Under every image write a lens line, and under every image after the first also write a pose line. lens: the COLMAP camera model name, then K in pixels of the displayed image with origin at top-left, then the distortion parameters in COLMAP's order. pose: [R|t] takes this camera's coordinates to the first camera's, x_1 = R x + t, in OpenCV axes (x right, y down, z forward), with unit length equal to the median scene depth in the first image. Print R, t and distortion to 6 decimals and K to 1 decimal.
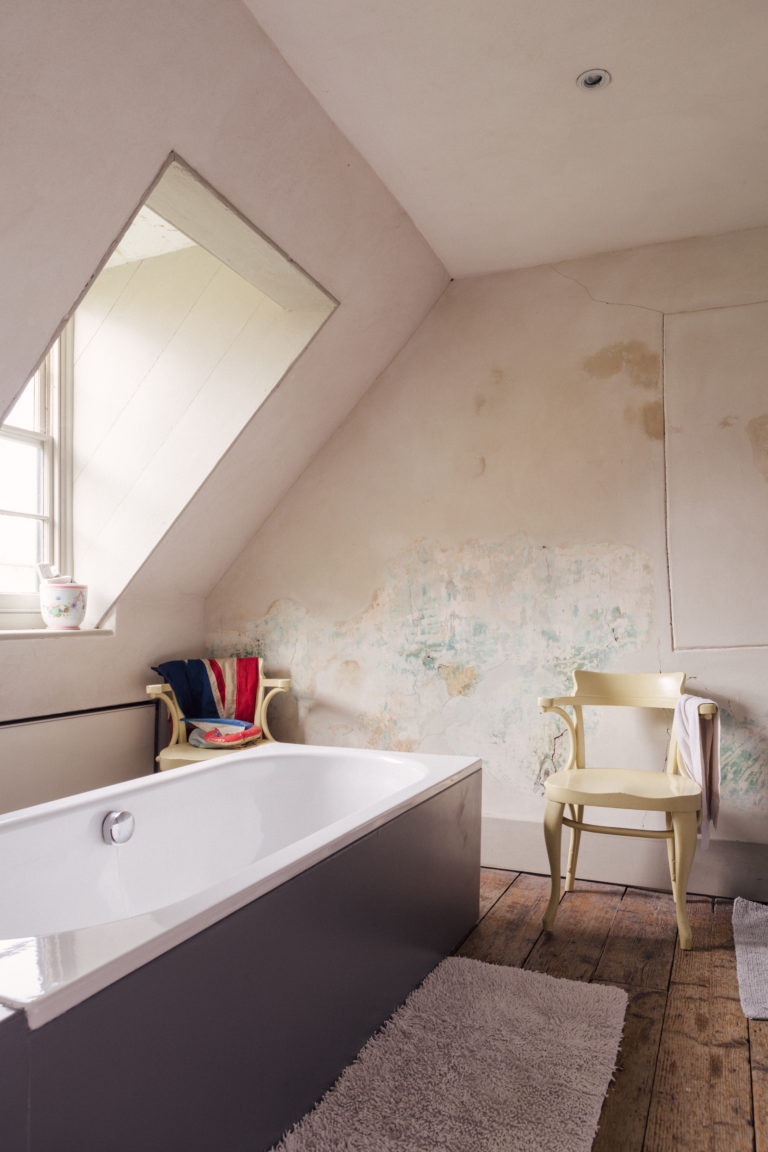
lens RADIAL K [[781.5, 0, 389.9], [0, 781.5, 581.0], [0, 0, 1]] dist [-0.026932, 0.026463]
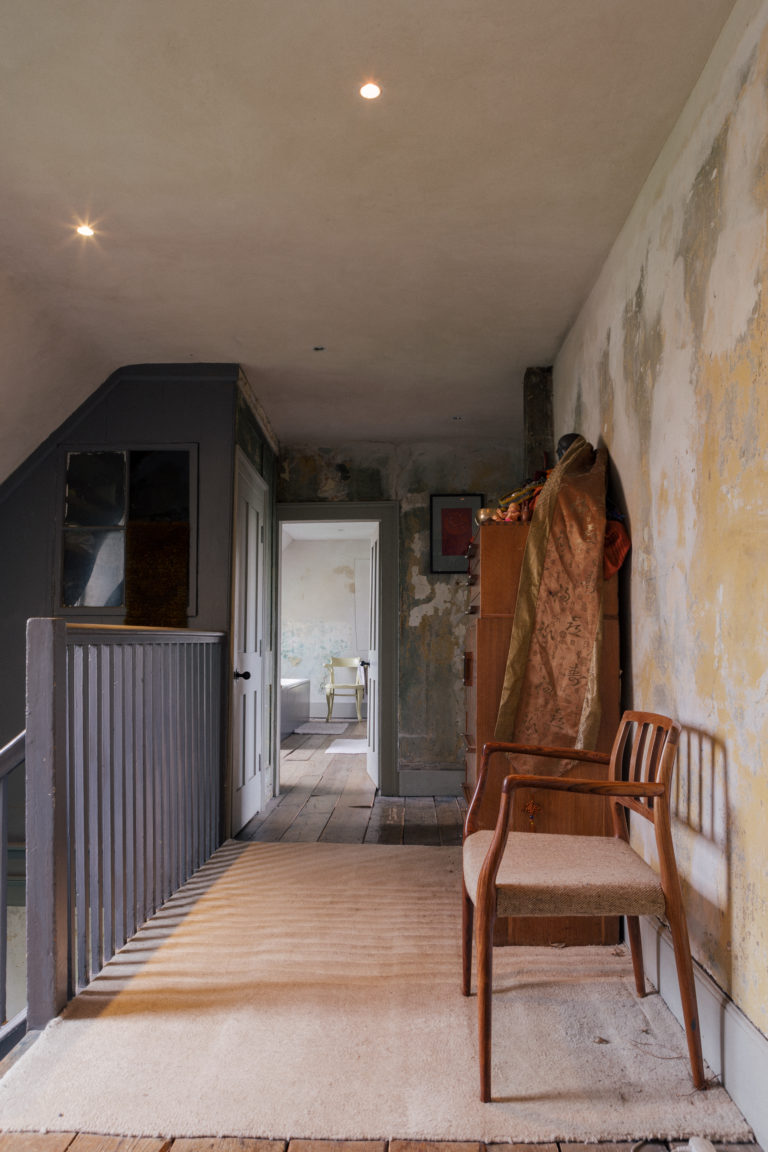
lens RADIAL K [[781.5, 0, 382.7], [0, 781.5, 577.8], [0, 0, 1]] dist [-0.026932, 0.026463]
pose [[0.934922, 0.000192, 0.354853, -0.801743], [-0.002197, 0.999984, 0.005248, -0.266028], [-0.354846, -0.005686, 0.934907, -2.399713]]
